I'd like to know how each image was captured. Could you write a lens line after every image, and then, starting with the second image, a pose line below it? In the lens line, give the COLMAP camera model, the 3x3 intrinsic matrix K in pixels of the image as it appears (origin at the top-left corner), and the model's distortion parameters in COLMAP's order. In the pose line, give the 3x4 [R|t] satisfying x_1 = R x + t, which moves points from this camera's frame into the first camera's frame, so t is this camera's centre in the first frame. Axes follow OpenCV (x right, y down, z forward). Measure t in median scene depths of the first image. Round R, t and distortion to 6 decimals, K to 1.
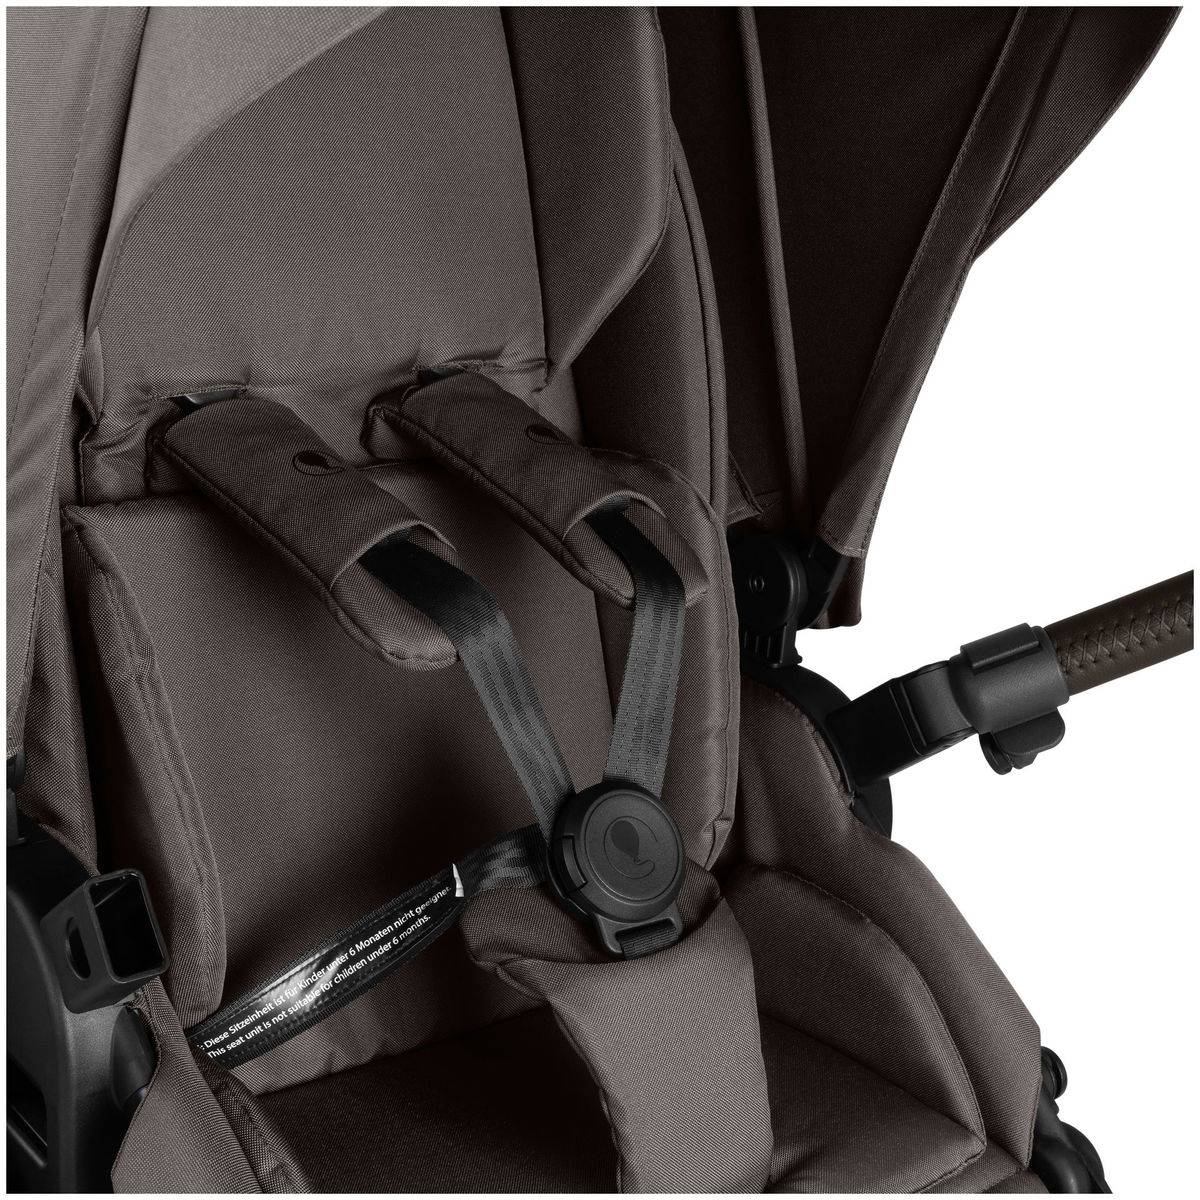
lens RADIAL K [[2477.8, 0, 590.6], [0, 2477.8, 625.6], [0, 0, 1]] dist [0.217723, 0.000000]
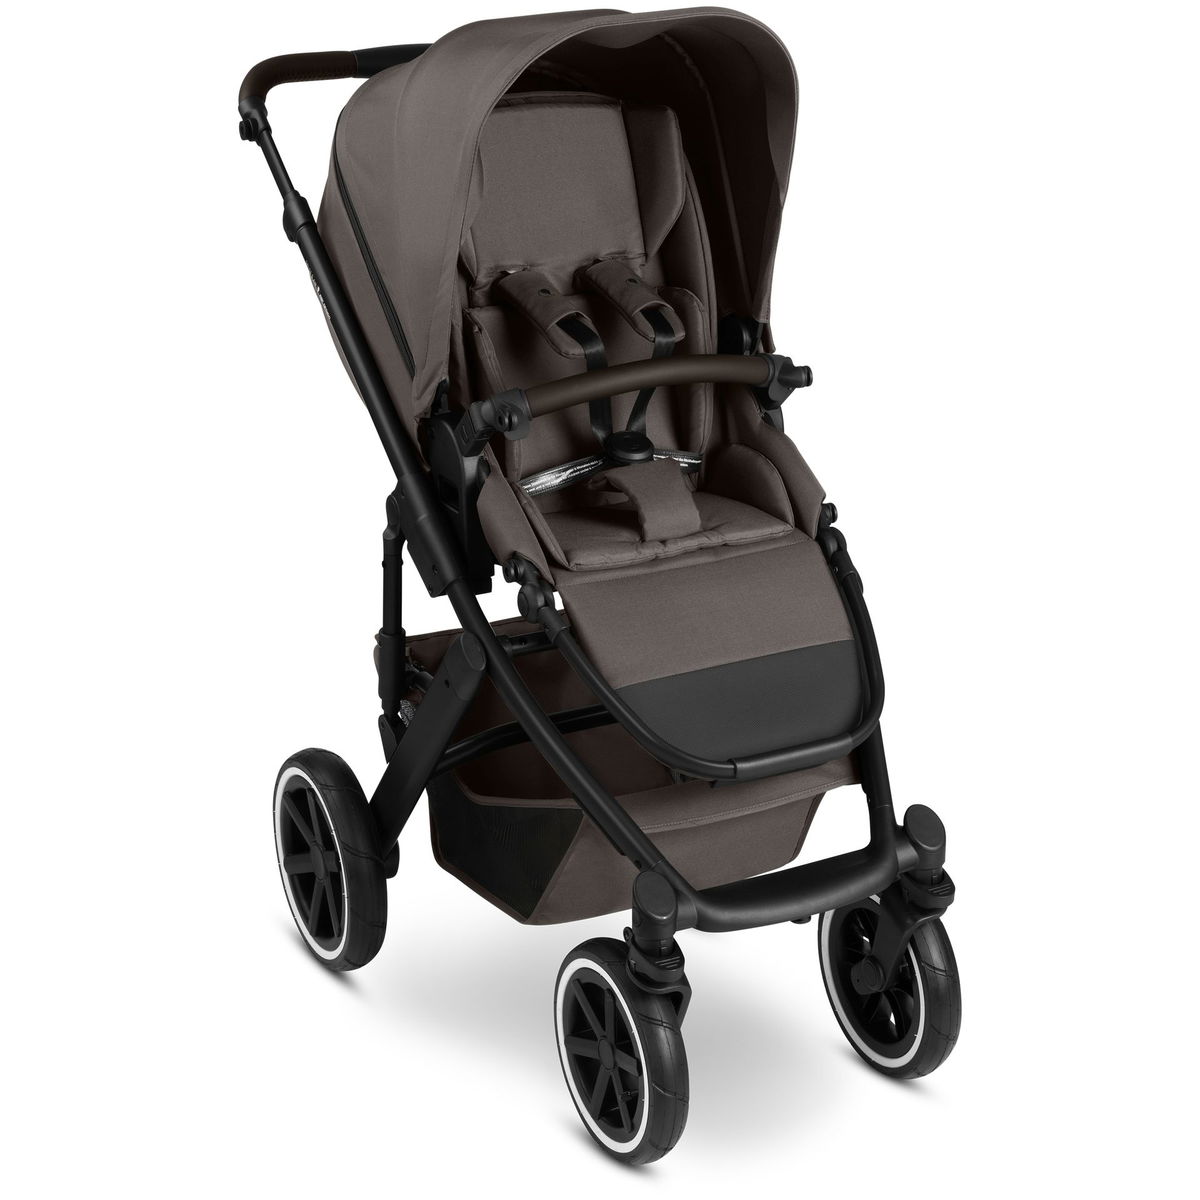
lens RADIAL K [[2504.9, 0, 600.9], [0, 2504.9, 599.0], [0, 0, 1]] dist [0.035375, 0.000000]
pose [[0.978621, -0.033099, -0.202992, 0.485281], [0.035912, 0.999303, 0.010190, 0.239620], [0.202514, -0.017262, 0.979127, -1.682735]]
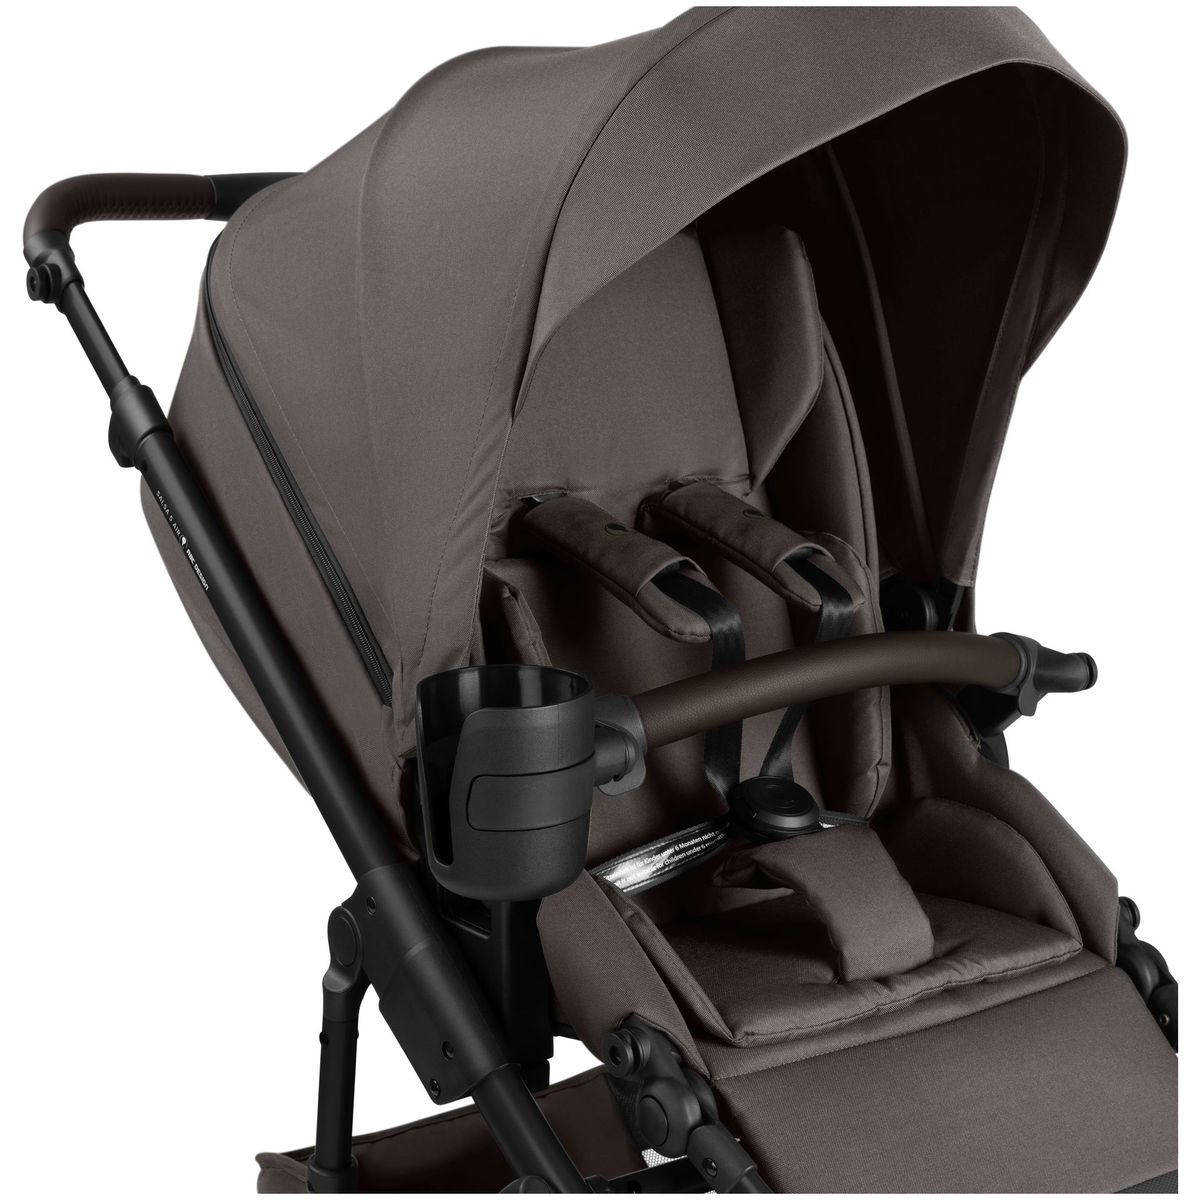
lens RADIAL K [[2504.9, 0, 595.9], [0, 2504.9, 600.5], [0, 0, 1]] dist [0.035375, 0.000000]
pose [[0.994892, -0.079963, -0.061606, -0.024946], [0.070902, 0.987982, -0.137348, 0.181775], [0.071848, 0.132279, 0.988605, -0.535307]]
